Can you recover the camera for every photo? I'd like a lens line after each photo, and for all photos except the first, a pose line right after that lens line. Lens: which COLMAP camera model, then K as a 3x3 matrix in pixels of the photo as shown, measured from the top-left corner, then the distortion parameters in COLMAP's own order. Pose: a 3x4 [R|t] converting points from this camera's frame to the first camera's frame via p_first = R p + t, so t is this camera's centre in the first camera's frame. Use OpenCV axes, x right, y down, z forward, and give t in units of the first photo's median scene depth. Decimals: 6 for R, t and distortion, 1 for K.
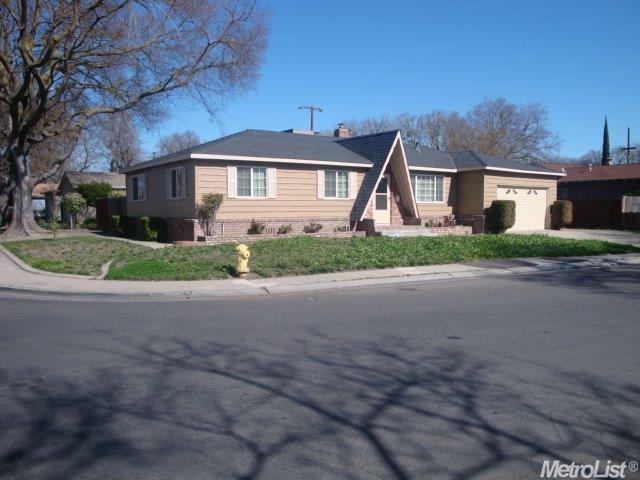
lens RADIAL K [[531.0, 0, 322.3], [0, 531.0, 240.0], [0, 0, 1]] dist [-0.161501, 0.133914]
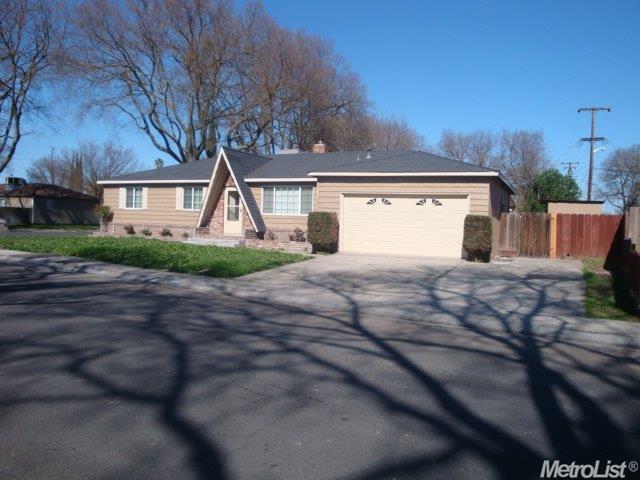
lens RADIAL K [[531.0, 0, 292.3], [0, 531.0, 242.9], [0, 0, 1]] dist [-0.161501, 0.133914]
pose [[0.455722, 0.049524, -0.888743, 1.145392], [-0.090731, 0.995835, 0.008968, -0.034074], [0.885486, 0.076550, 0.458318, 0.631943]]
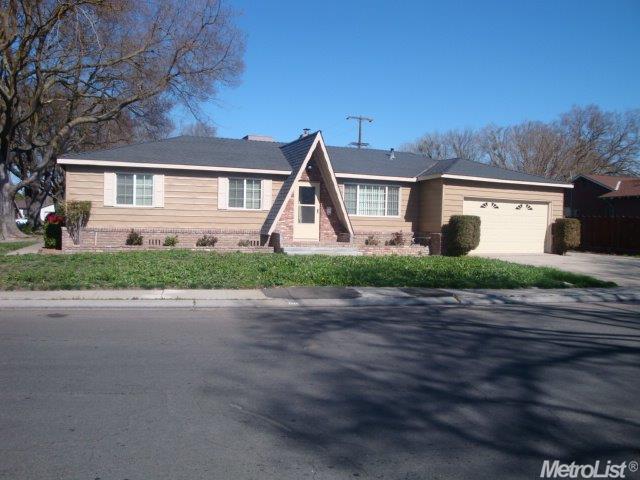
lens RADIAL K [[531.0, 0, 318.7], [0, 531.0, 236.0], [0, 0, 1]] dist [-0.161501, 0.133914]
pose [[0.970379, 0.030560, -0.239647, 0.349106], [-0.039564, 0.998677, -0.032853, -0.008377], [0.238326, 0.041362, 0.970304, 0.158383]]
